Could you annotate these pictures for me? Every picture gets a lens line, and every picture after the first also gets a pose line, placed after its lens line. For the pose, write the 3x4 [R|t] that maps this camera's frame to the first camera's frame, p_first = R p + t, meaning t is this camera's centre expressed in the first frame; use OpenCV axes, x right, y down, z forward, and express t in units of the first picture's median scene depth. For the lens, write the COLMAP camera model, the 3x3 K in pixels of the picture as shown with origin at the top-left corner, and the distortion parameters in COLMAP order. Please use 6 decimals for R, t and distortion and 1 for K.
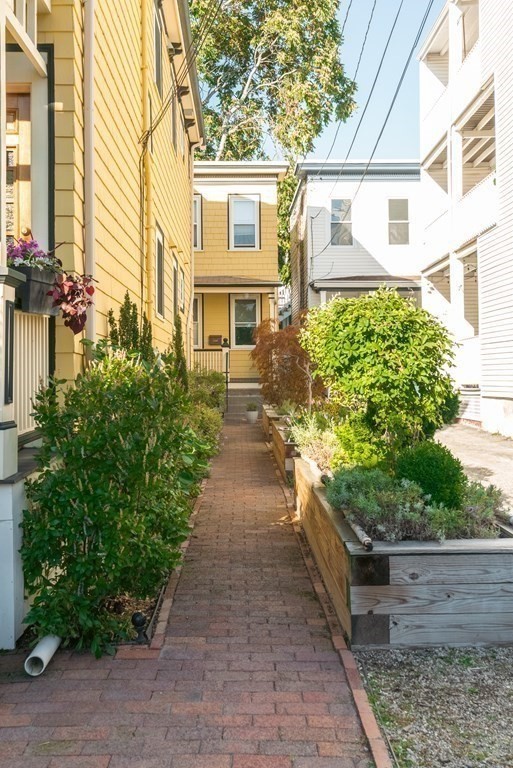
lens RADIAL K [[767.1, 0, 255.3], [0, 767.1, 358.8], [0, 0, 1]] dist [0.022765, 0.006750]
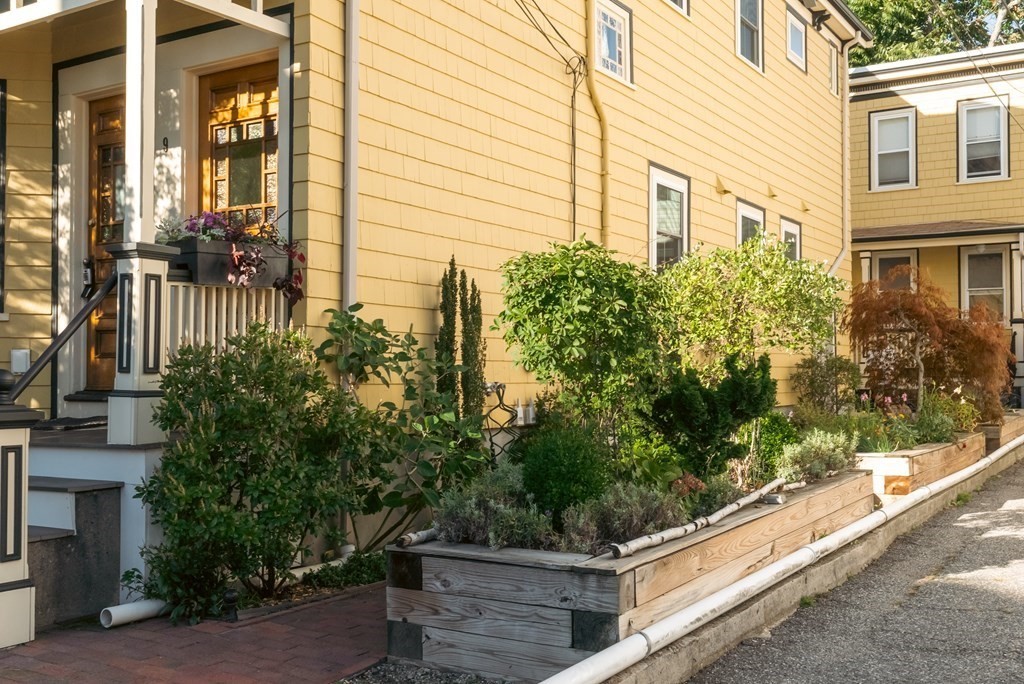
lens RADIAL K [[1022.8, 0, 512.0], [0, 1022.8, 342.0], [0, 0, 1]] dist [0.022765, 0.006750]
pose [[0.833502, -0.009739, -0.552430, 0.161536], [0.006198, 0.999947, -0.008276, 0.005921], [0.552481, 0.003474, 0.833518, 0.021943]]
